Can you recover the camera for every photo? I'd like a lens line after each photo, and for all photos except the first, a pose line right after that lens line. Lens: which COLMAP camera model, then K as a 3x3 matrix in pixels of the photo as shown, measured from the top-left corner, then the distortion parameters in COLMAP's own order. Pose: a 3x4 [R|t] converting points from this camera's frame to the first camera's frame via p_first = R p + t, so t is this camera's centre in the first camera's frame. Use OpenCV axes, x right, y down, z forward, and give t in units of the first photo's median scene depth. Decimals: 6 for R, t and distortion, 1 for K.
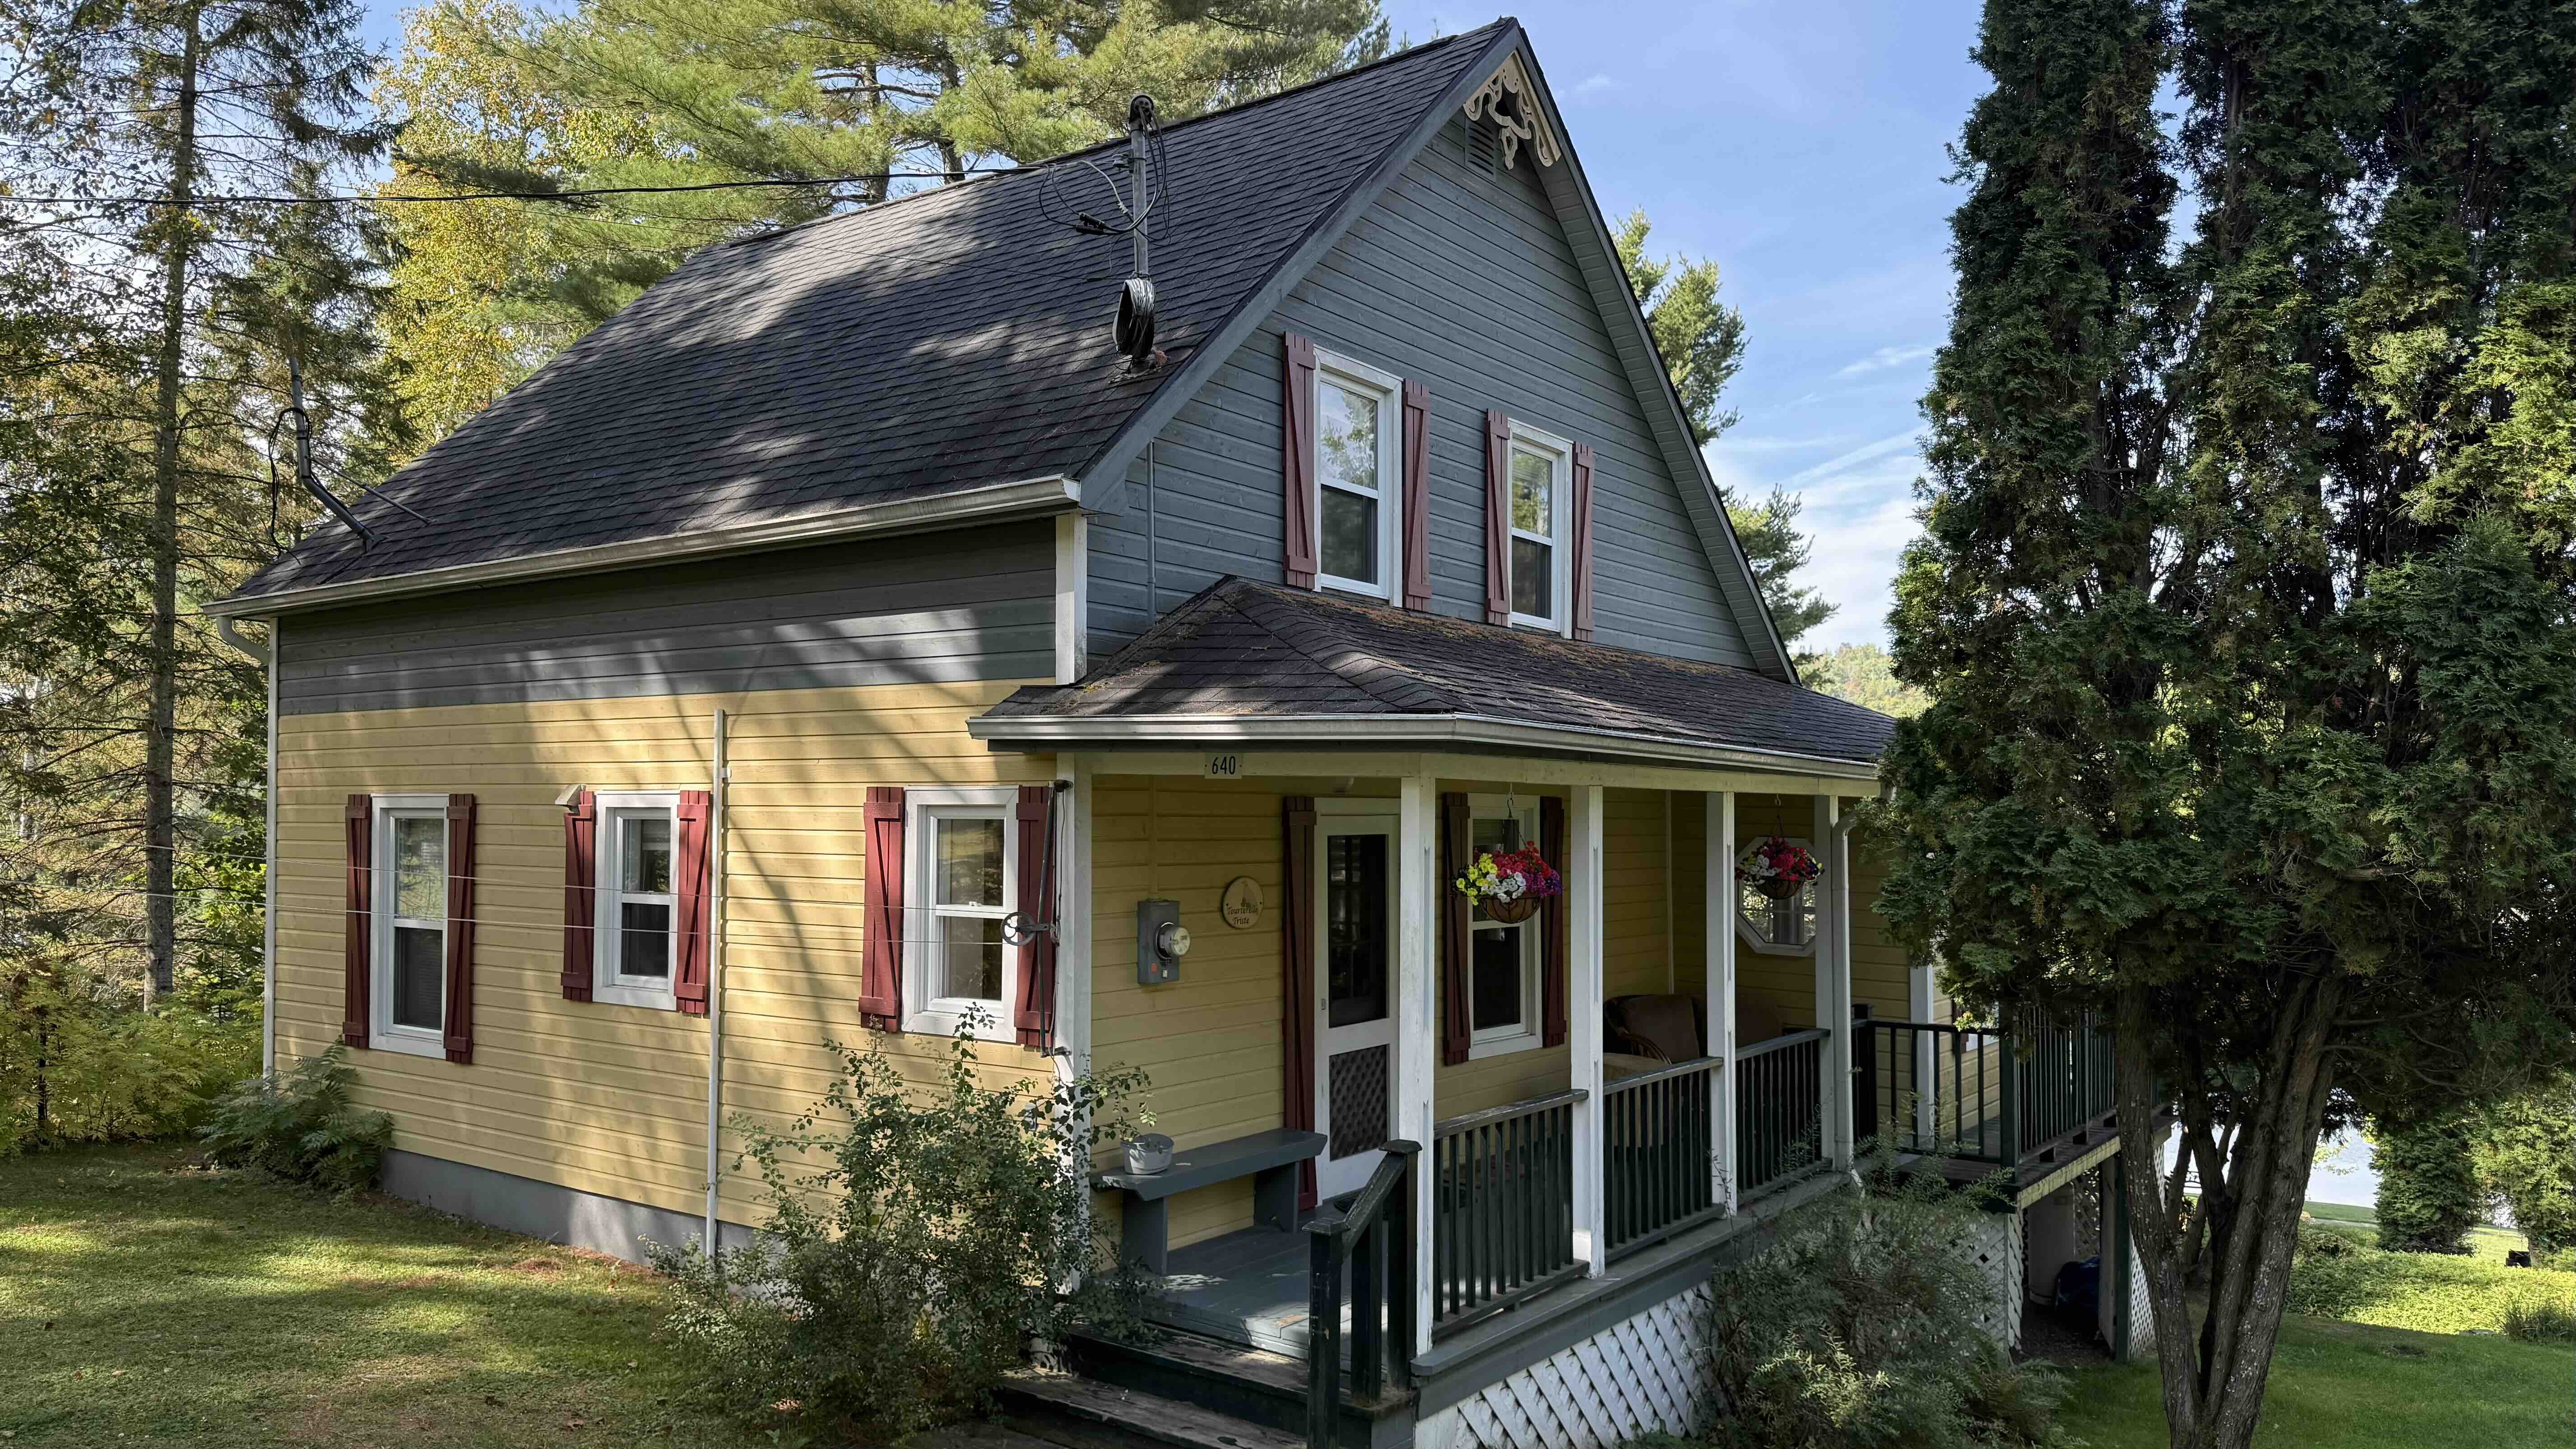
lens RADIAL K [[1769.4, 0, 1288.0], [0, 1769.4, 724.5], [0, 0, 1]] dist [0.029453, 0.000119]
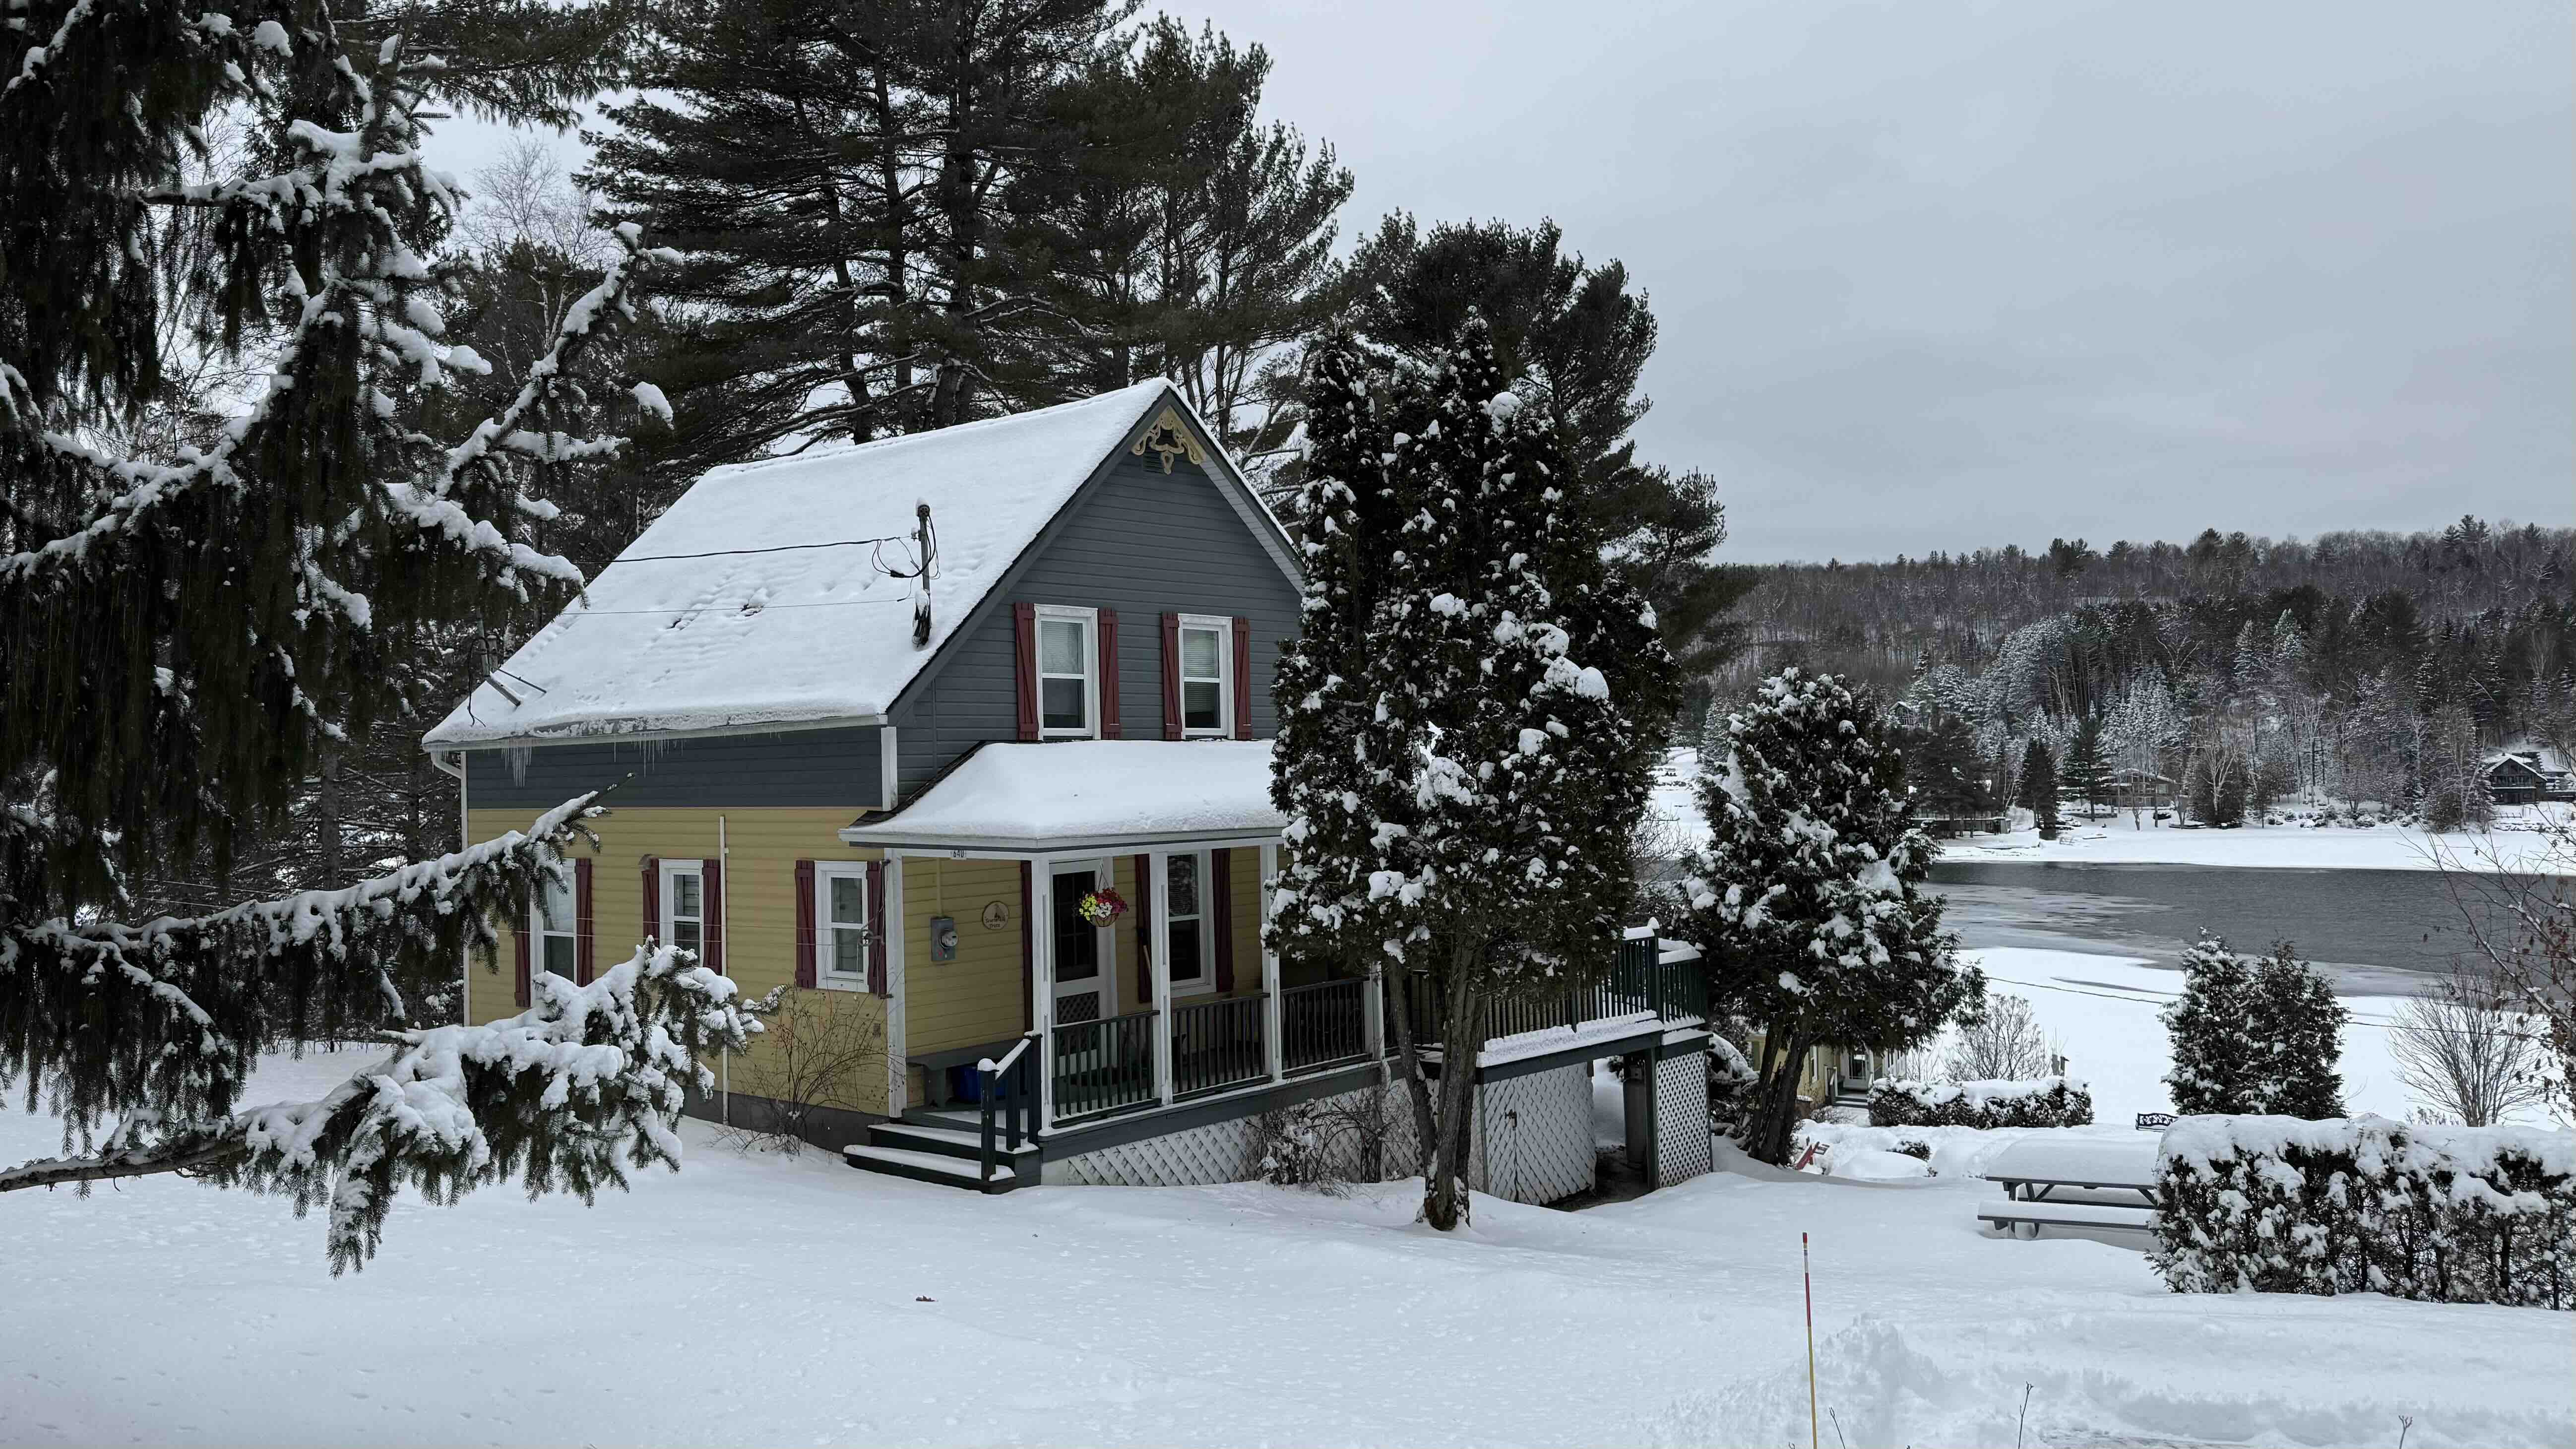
lens RADIAL K [[1769.4, 0, 1288.0], [0, 1769.4, 724.5], [0, 0, 1]] dist [0.029453, 0.000119]
pose [[0.999644, -0.026096, 0.005581, 0.257375], [0.025960, 0.999391, 0.023297, -0.128105], [-0.006186, -0.023144, 0.999713, -0.801887]]
